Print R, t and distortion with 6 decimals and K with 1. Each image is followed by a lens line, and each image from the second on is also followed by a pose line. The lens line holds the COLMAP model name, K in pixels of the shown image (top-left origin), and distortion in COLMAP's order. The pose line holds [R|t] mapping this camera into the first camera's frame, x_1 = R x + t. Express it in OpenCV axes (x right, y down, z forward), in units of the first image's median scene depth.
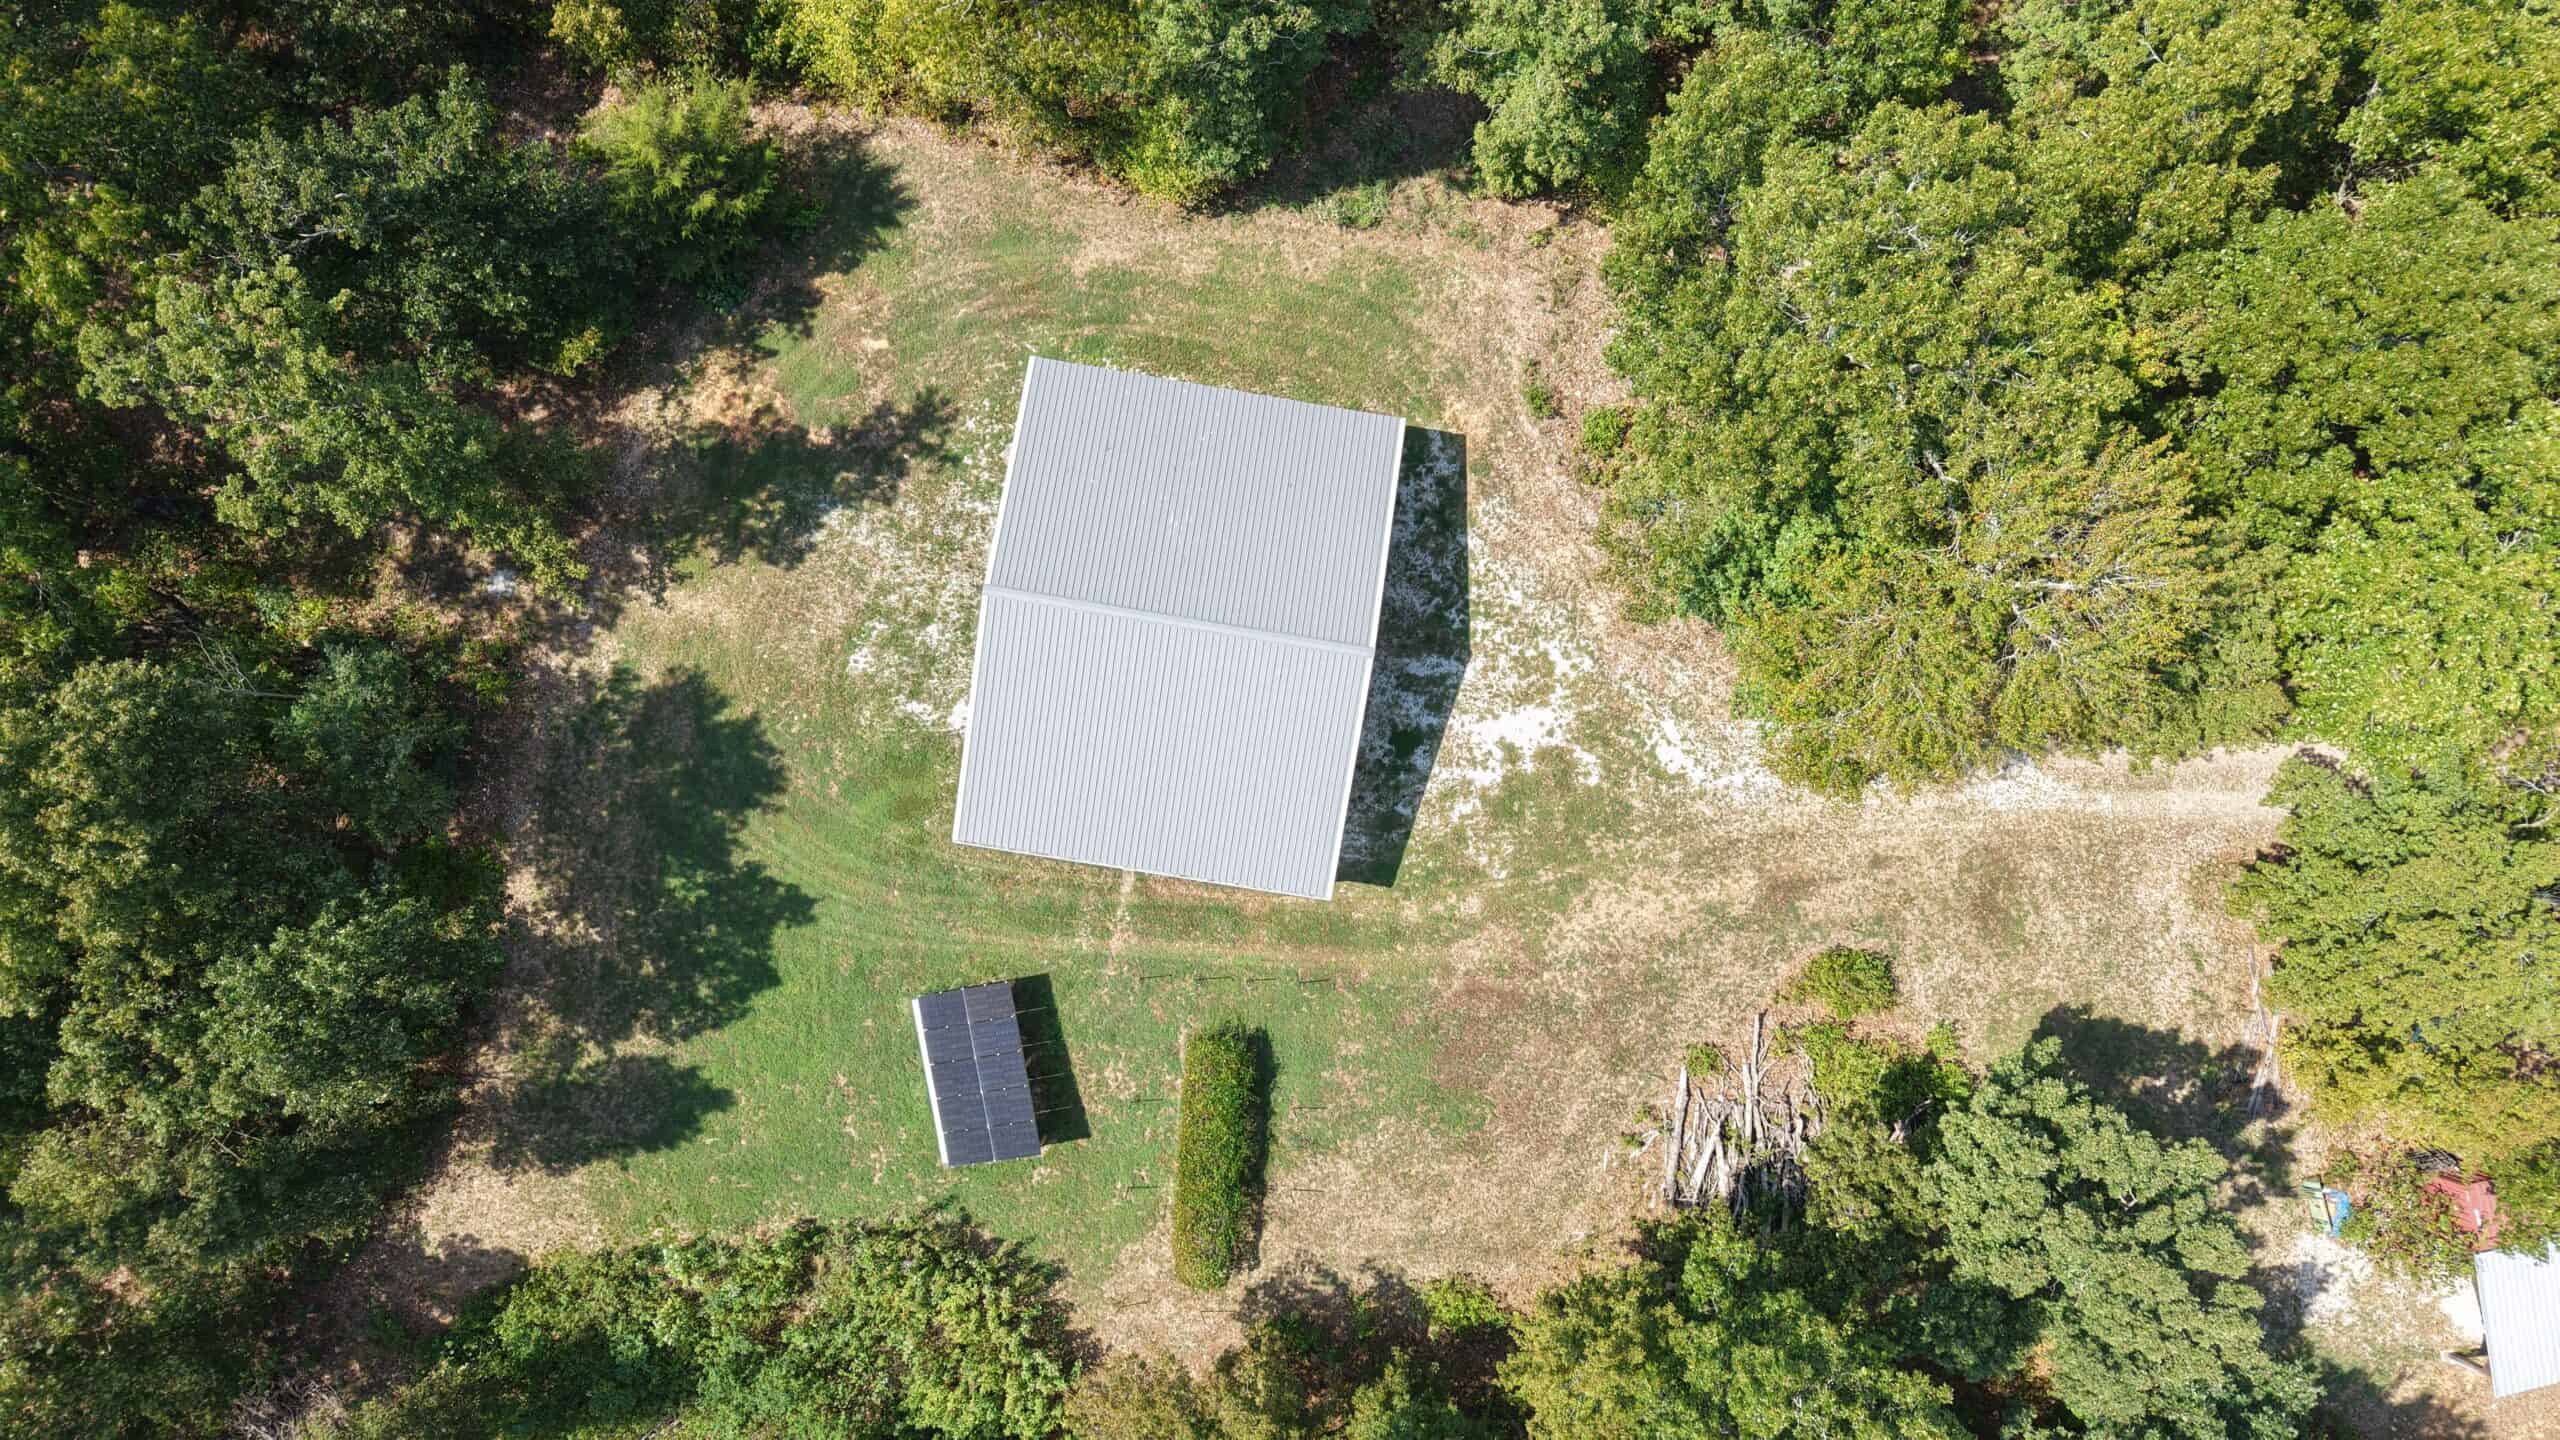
lens RADIAL K [[1752.0, 0, 1310.6], [0, 1752.0, 719.6], [0, 0, 1]] dist [0.005669, -0.013952]
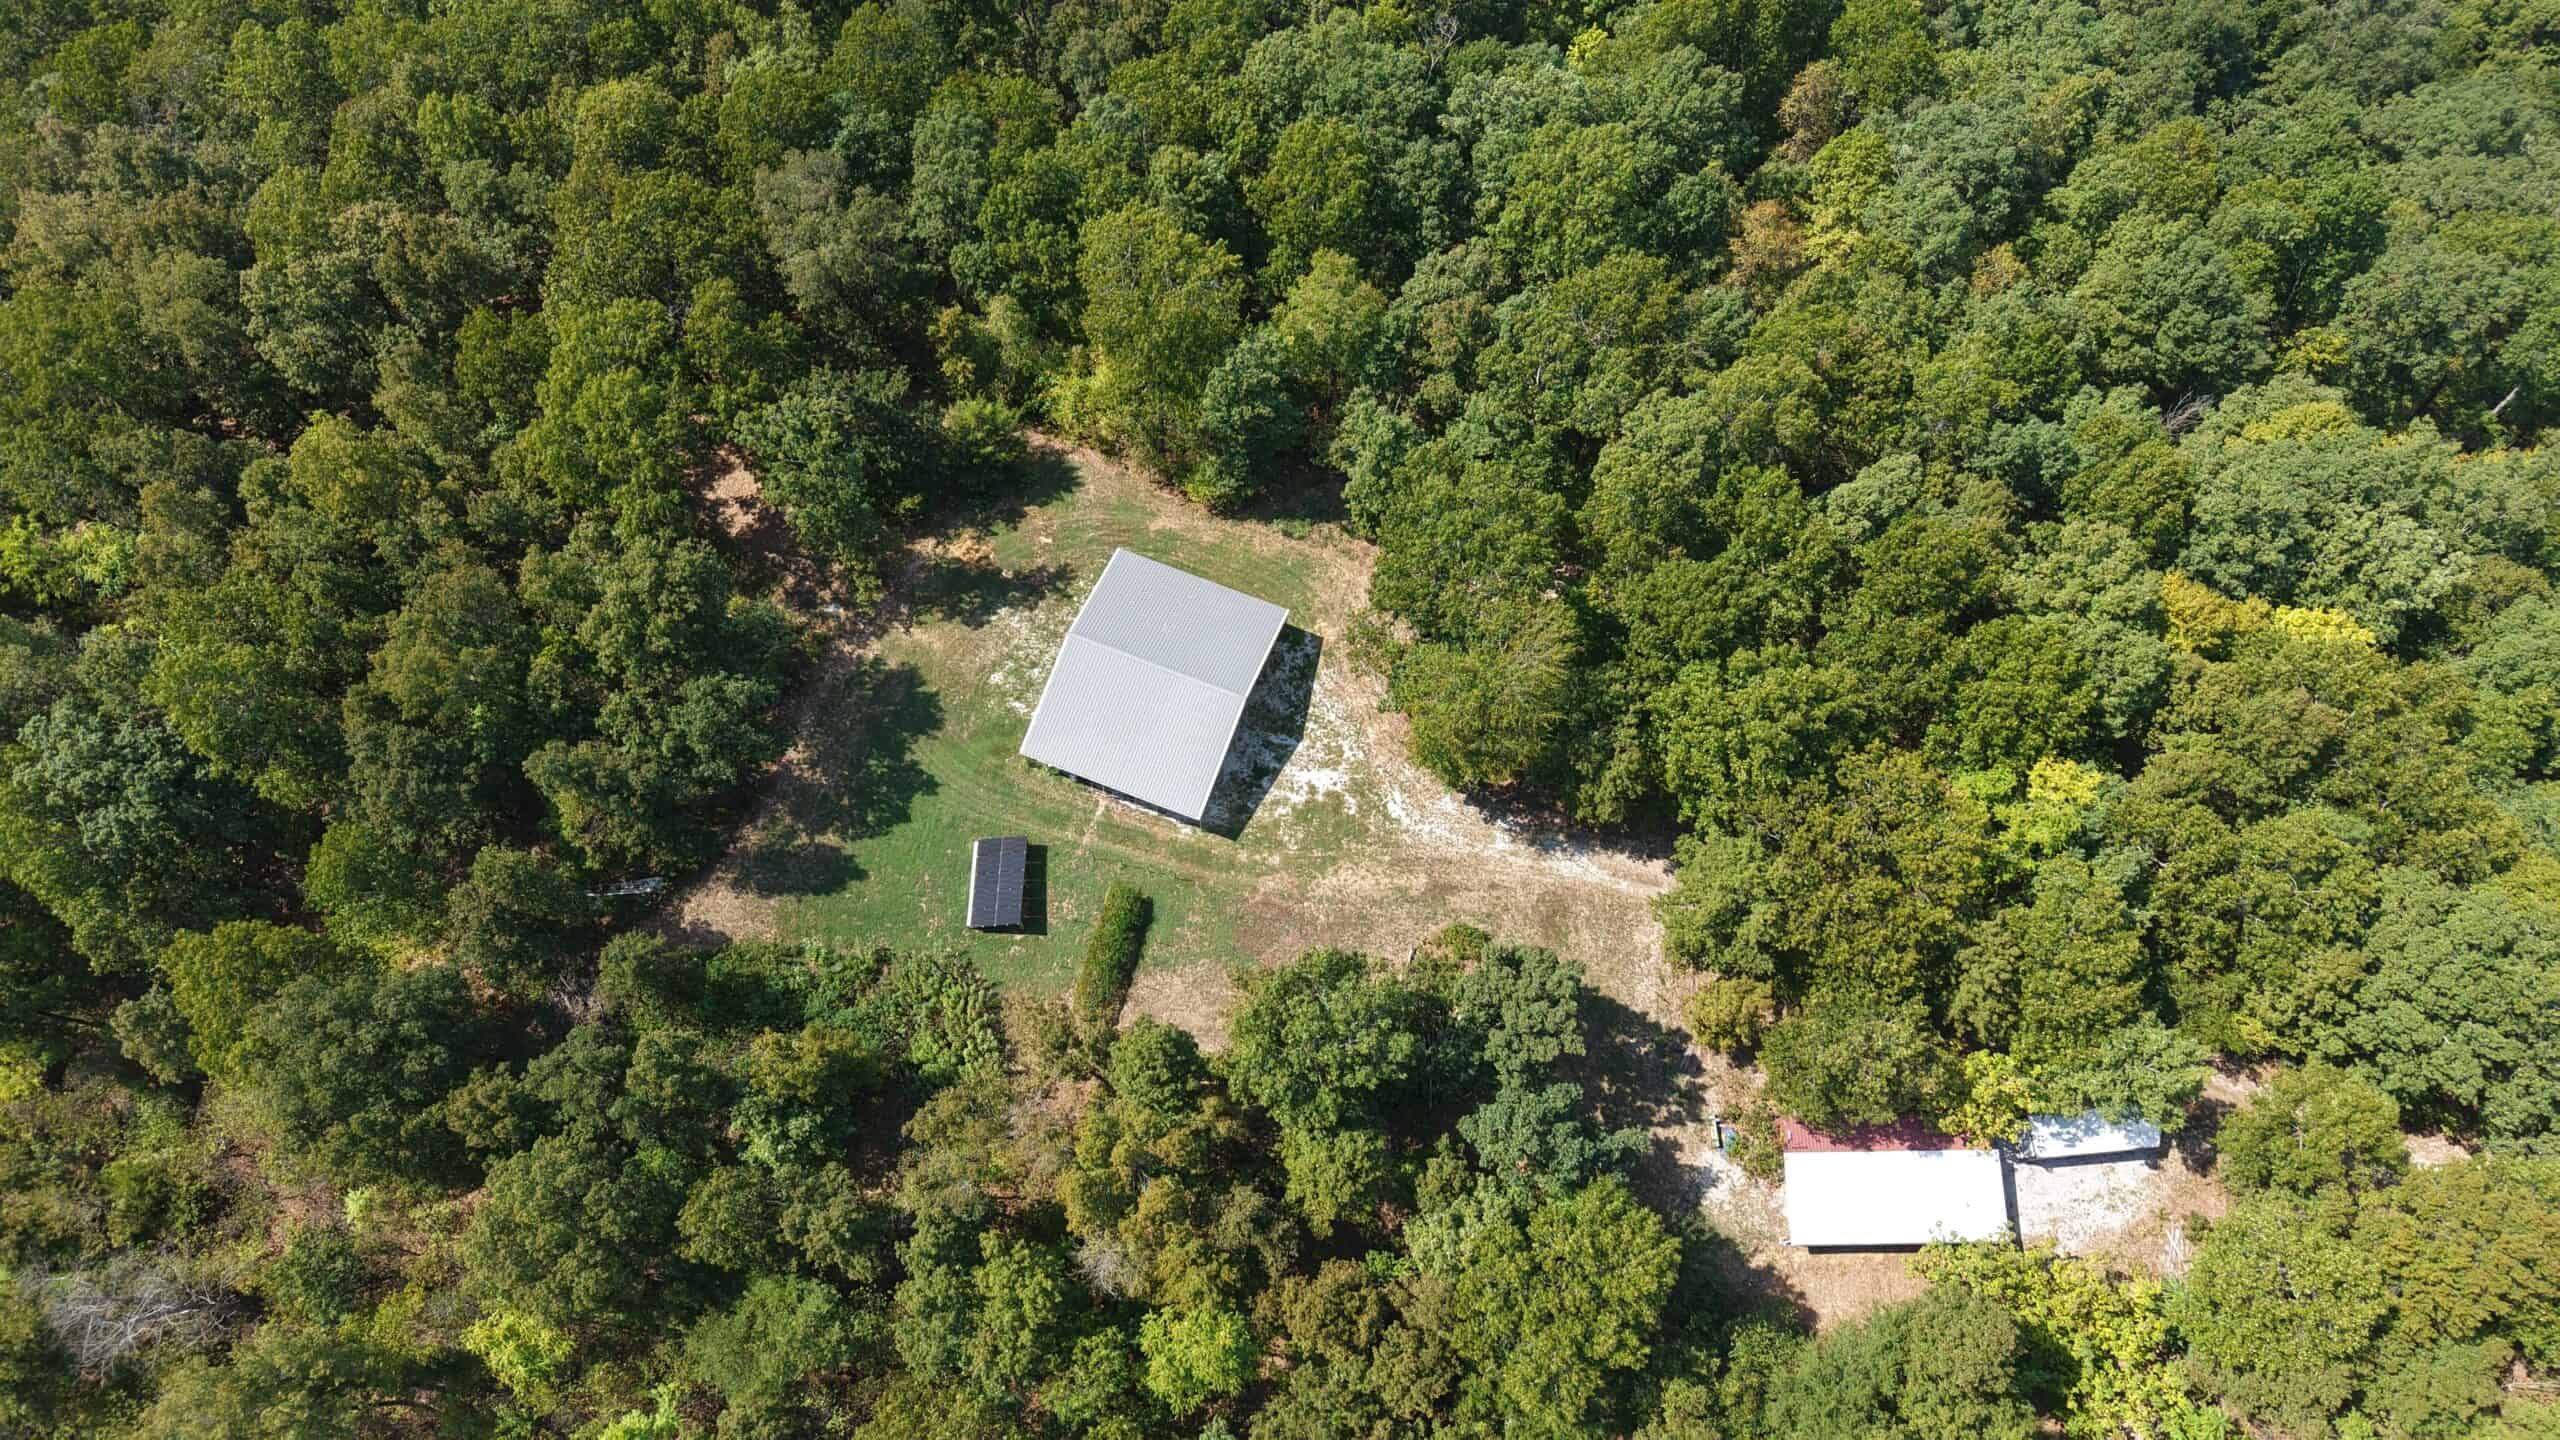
lens RADIAL K [[1651.7, 0, 1290.6], [0, 1651.7, 712.5], [0, 0, 1]] dist [0.006716, -0.000526]
pose [[0.977944, 0.194898, -0.075099, 0.209916], [-0.208865, 0.911205, -0.355079, 0.585928], [-0.000773, 0.362933, 0.931815, -0.704525]]
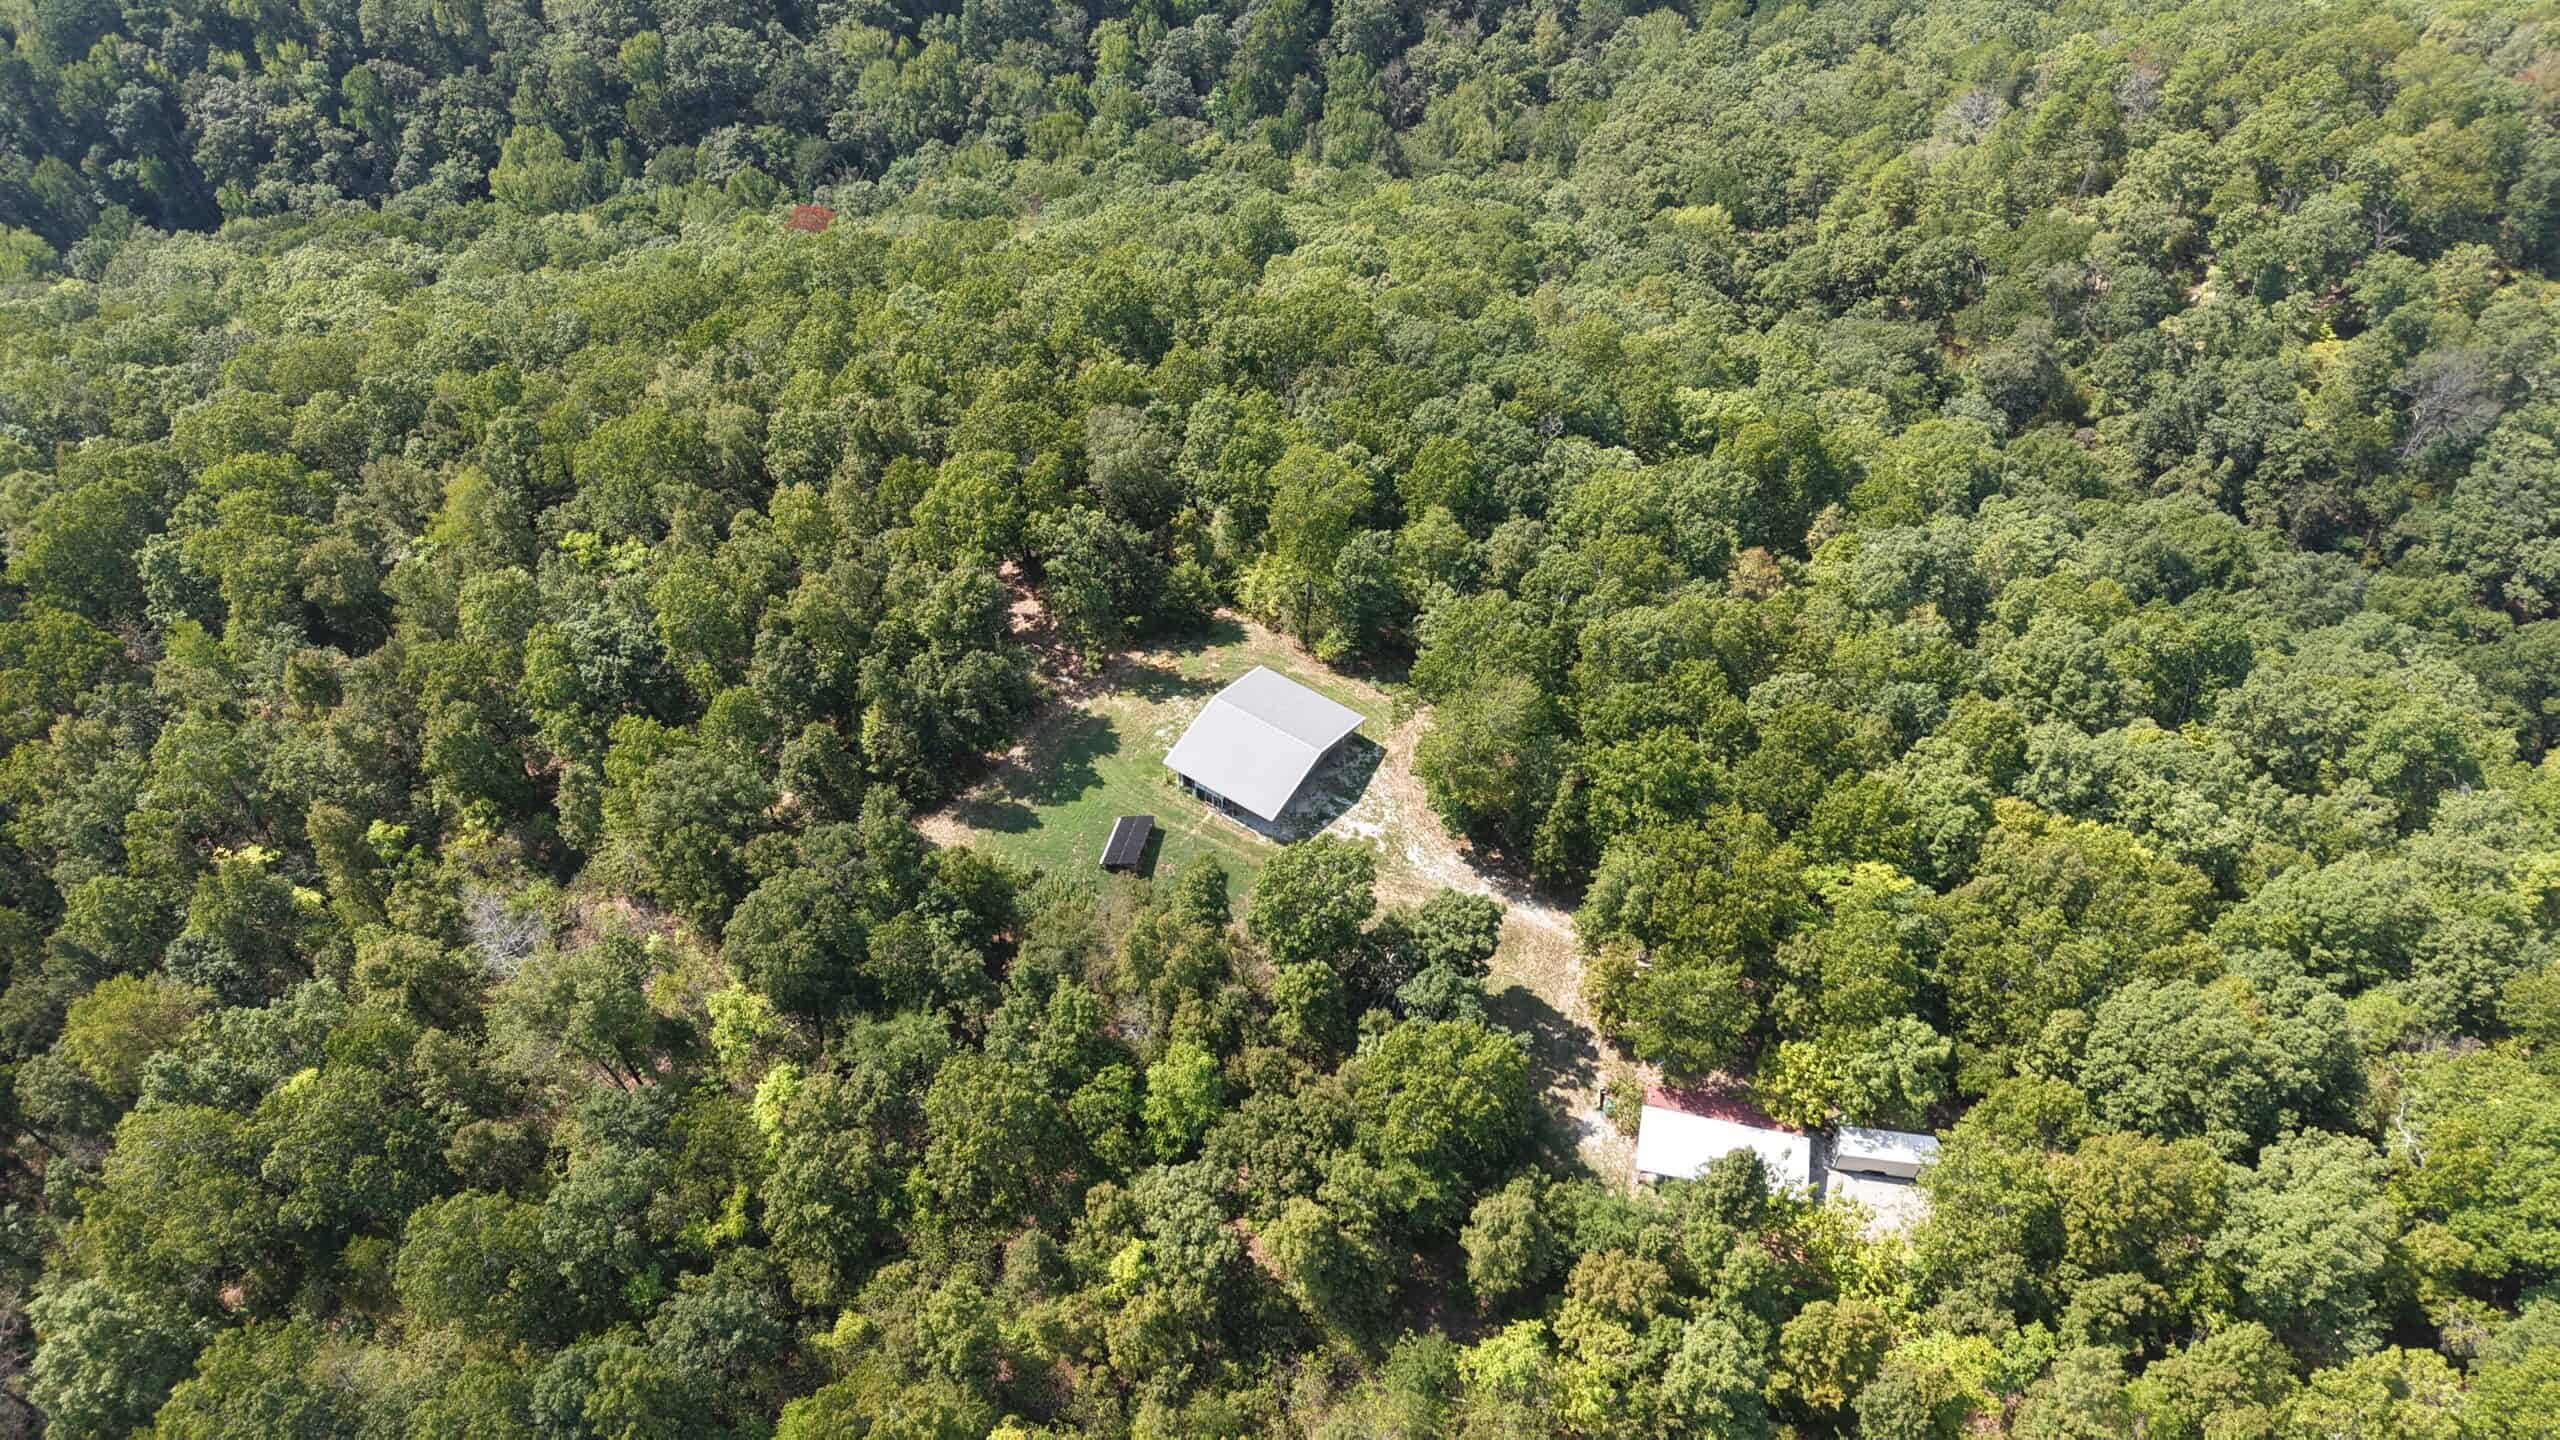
lens RADIAL K [[1620.8, 0, 1280.0], [0, 1620.8, 720.0], [0, 0, 1]] dist [-0.035499, 0.034173]
pose [[0.901320, 0.303109, -0.309432, 0.724580], [-0.432486, 0.669426, -0.604008, 1.454295], [0.024062, 0.678229, 0.734457, -0.942685]]
